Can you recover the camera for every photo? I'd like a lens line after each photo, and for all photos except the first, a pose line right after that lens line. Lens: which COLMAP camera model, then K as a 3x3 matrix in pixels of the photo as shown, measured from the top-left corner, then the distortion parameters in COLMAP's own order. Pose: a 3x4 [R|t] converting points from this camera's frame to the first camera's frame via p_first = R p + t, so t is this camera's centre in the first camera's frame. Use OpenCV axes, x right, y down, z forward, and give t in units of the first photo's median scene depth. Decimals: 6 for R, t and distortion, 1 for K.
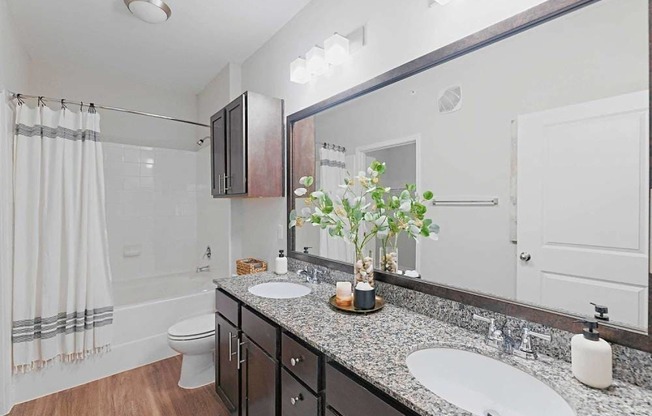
lens RADIAL K [[278.3, 0, 326.0], [0, 278.3, 208.0], [0, 0, 1]] dist [-0.001544, -0.000530]
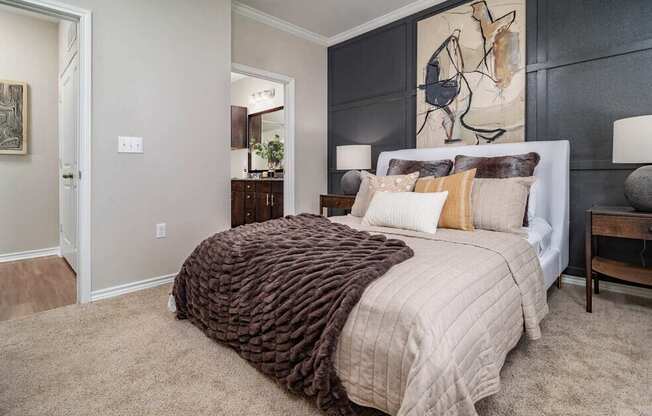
lens RADIAL K [[308.9, 0, 326.0], [0, 308.9, 208.0], [0, 0, 1]] dist [-0.001907, -0.000845]
pose [[0.994287, 0.003437, 0.106680, 0.252453], [-0.002964, 0.999985, -0.004591, 0.501648], [-0.106694, 0.004248, 0.994283, -1.760038]]
